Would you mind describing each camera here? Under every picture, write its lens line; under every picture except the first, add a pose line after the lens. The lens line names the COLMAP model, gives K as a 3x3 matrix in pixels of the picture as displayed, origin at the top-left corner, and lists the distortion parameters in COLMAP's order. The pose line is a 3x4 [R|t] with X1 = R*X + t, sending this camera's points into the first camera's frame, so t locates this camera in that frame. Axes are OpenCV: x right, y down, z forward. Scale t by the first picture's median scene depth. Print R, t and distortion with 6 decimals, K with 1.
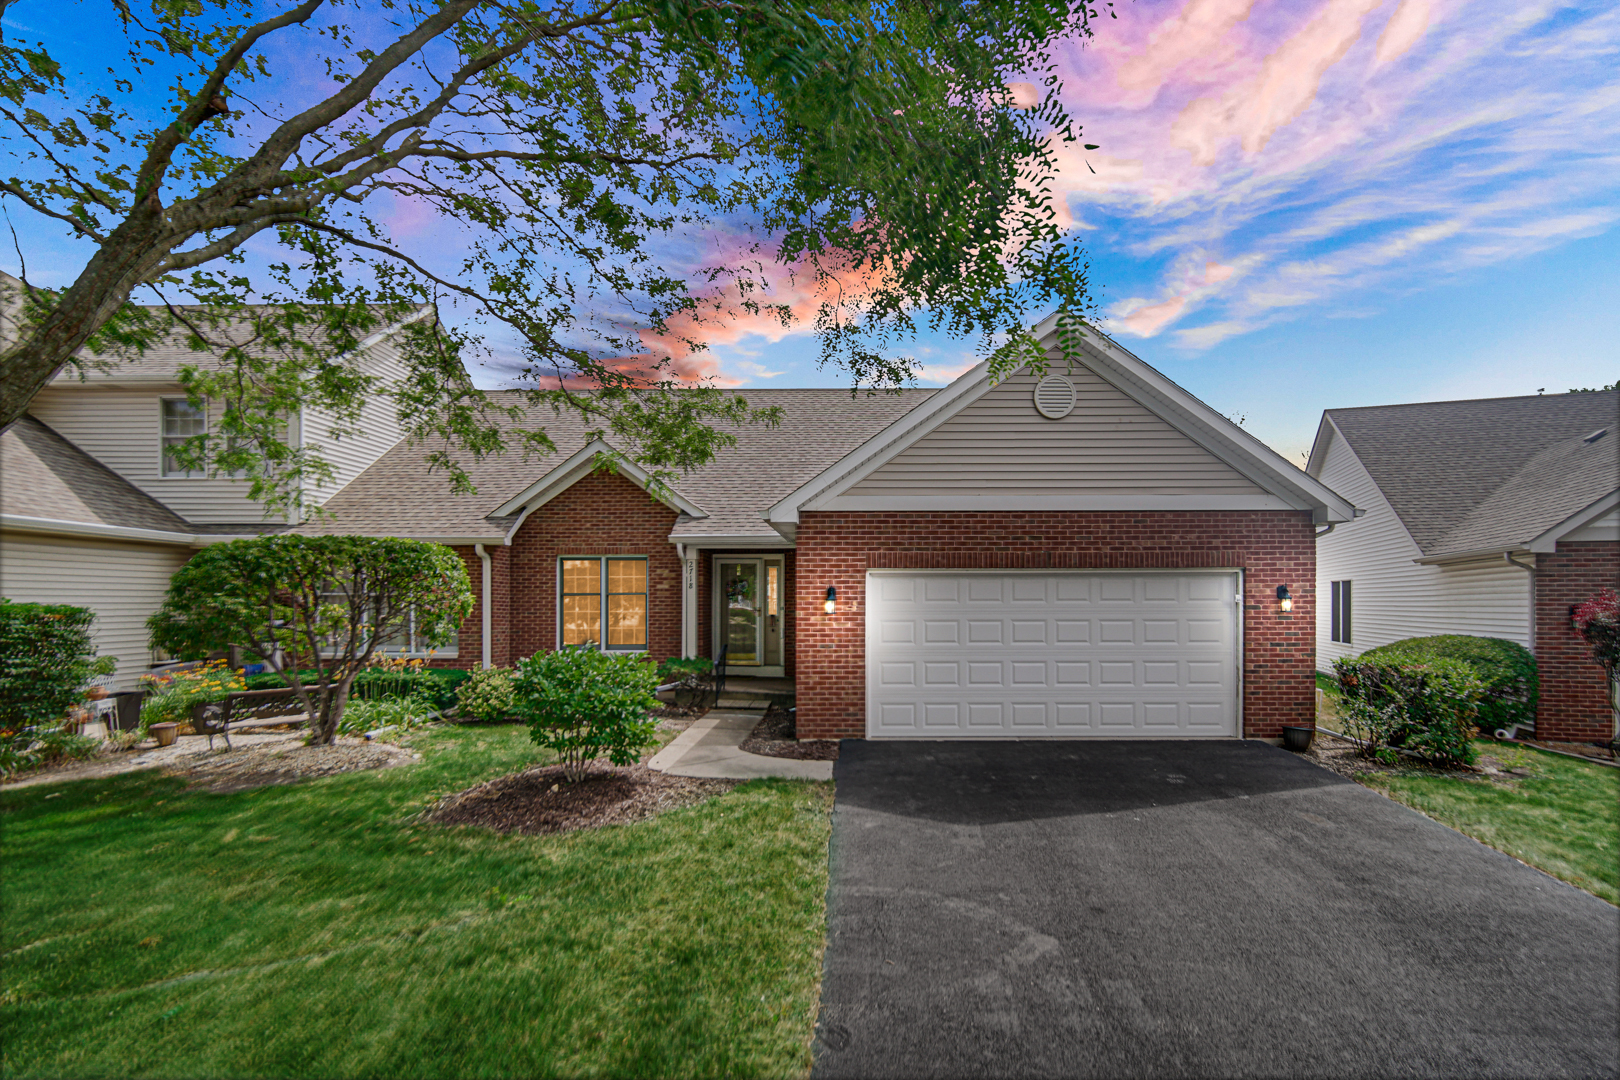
lens RADIAL K [[637.8, 0, 811.2], [0, 637.8, 512.8], [0, 0, 1]] dist [0.001887, -0.000025]
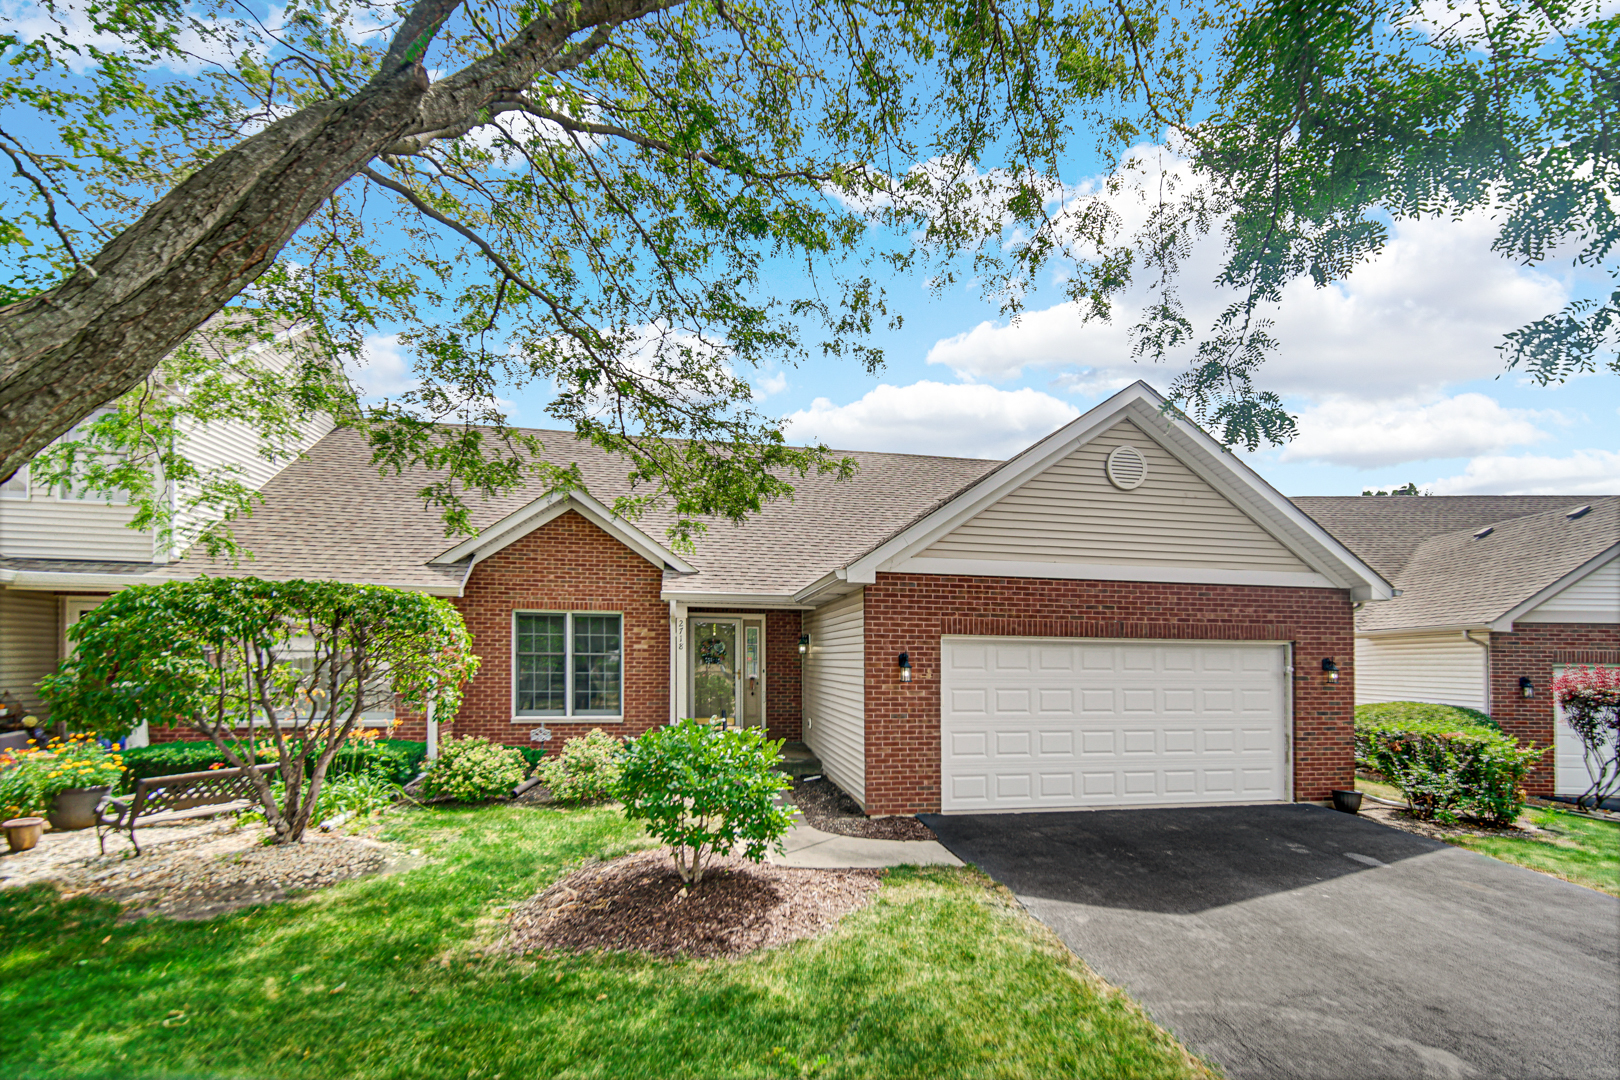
lens RADIAL K [[632.9, 0, 833.6], [0, 632.9, 575.2], [0, 0, 1]] dist [-0.000138, 0.000136]
pose [[0.981967, 0.036244, 0.185545, -0.256363], [-0.037041, 0.999313, 0.000831, 0.004155], [-0.185388, -0.007689, 0.982635, 0.101843]]
